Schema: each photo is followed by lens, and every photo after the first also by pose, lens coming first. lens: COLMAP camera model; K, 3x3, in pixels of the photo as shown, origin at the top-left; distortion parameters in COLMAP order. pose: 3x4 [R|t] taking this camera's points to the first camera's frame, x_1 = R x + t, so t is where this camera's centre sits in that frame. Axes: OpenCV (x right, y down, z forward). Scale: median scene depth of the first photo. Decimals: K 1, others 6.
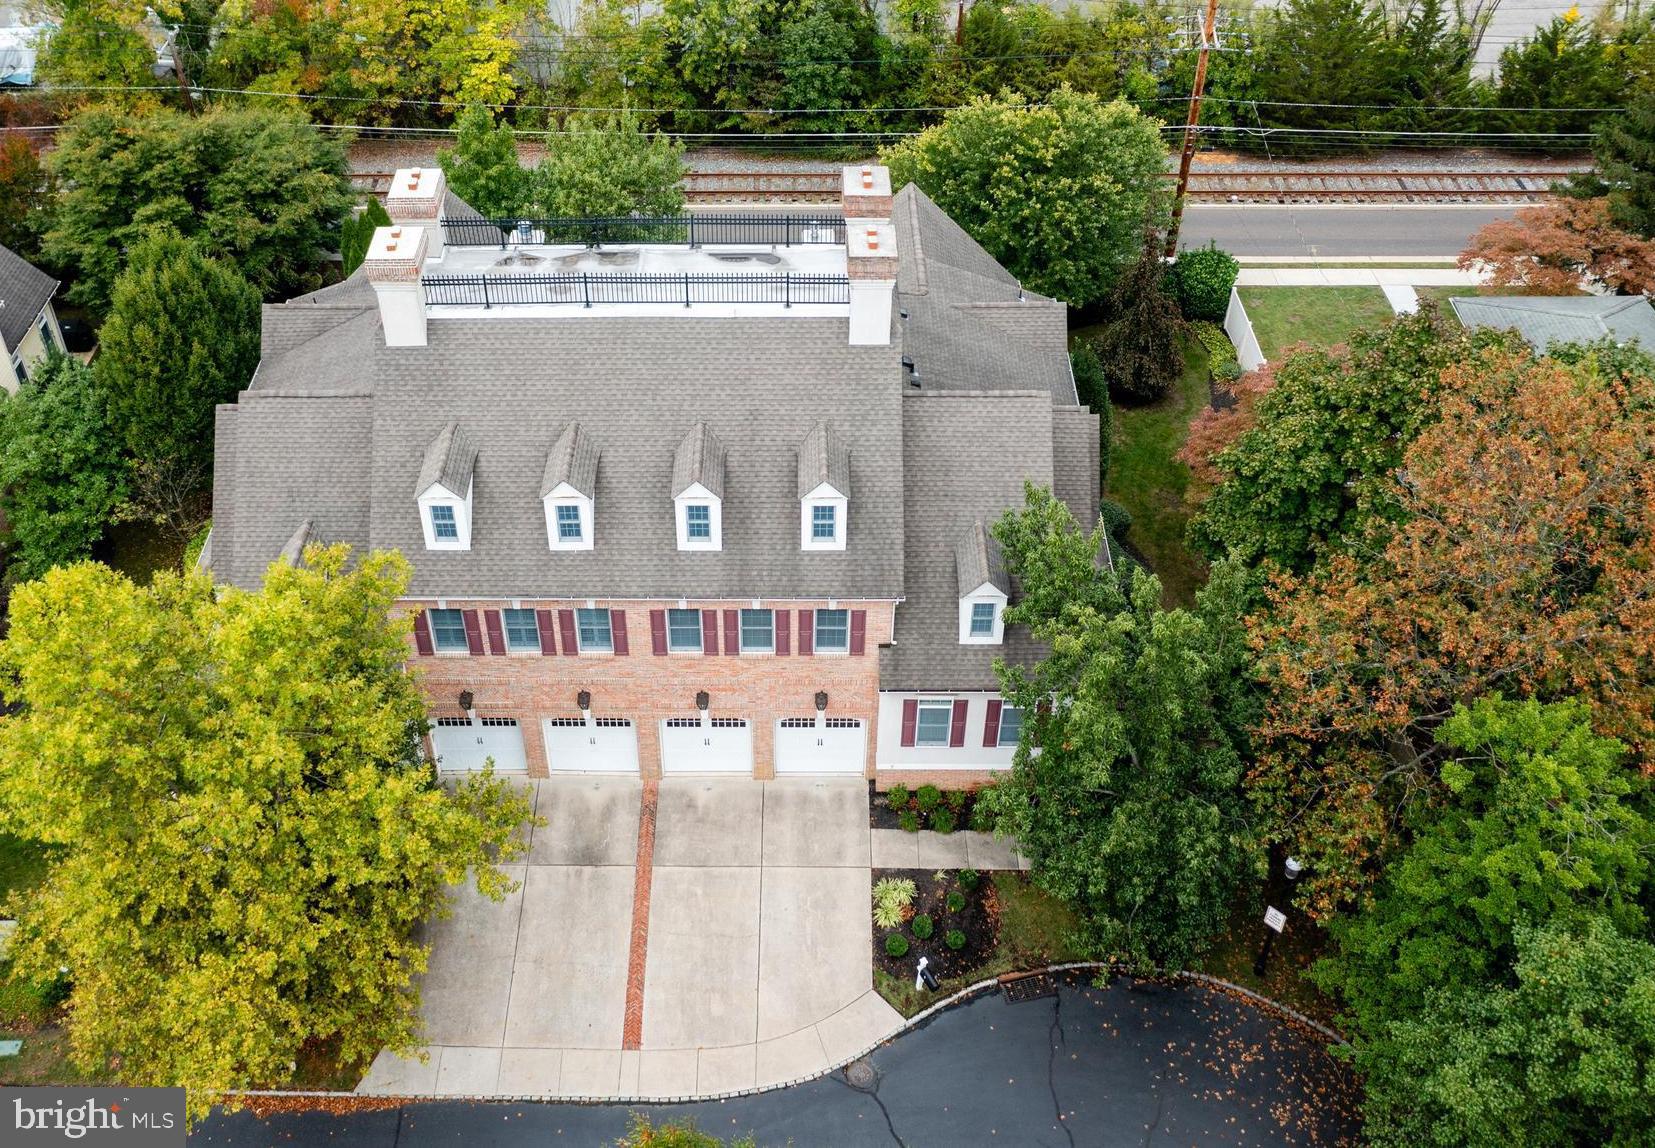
lens RADIAL K [[1591.0, 0, 785.5], [0, 1591.0, 575.5], [0, 0, 1]] dist [-0.012224, -0.007595]
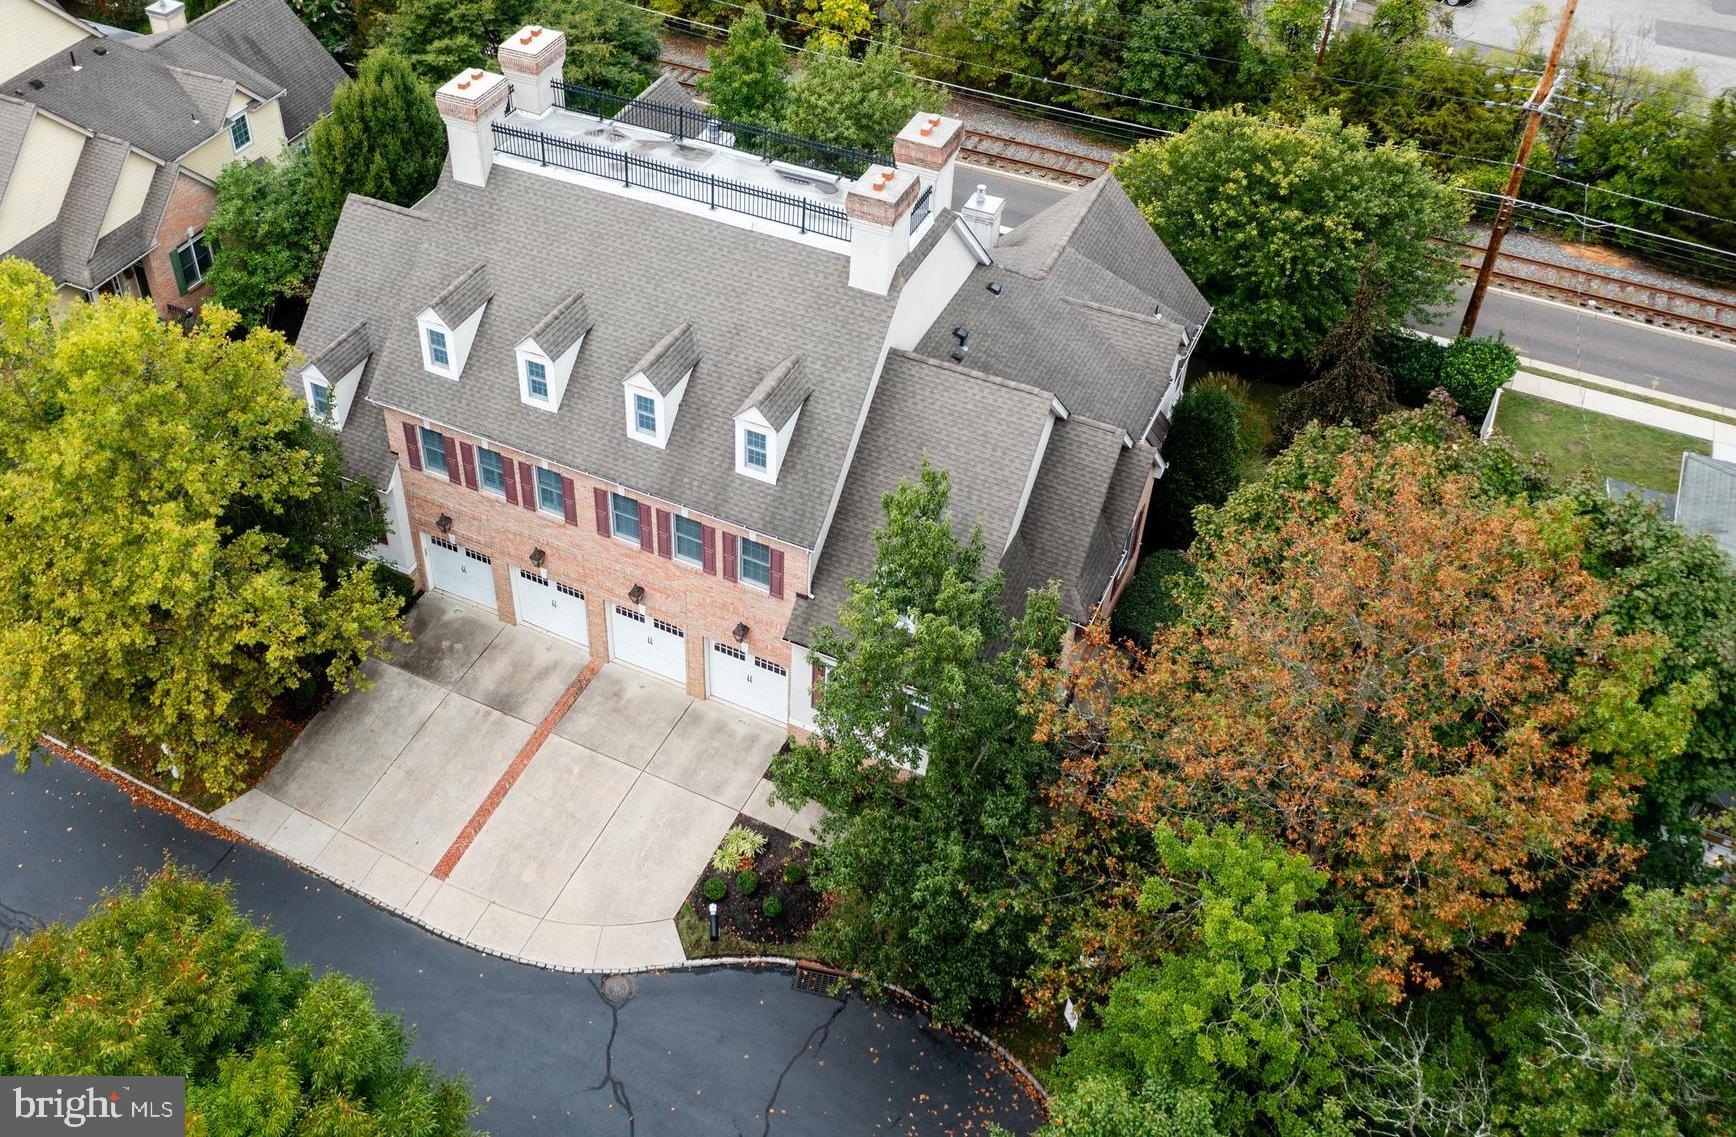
lens RADIAL K [[1588.4, 0, 713.7], [0, 1588.4, 562.8], [0, 0, 1]] dist [-0.013448, 0.001392]
pose [[0.882894, 0.310822, -0.351977, 0.341737], [-0.309289, 0.948934, 0.062164, -0.018526], [0.353325, 0.053978, 0.933942, 0.071204]]
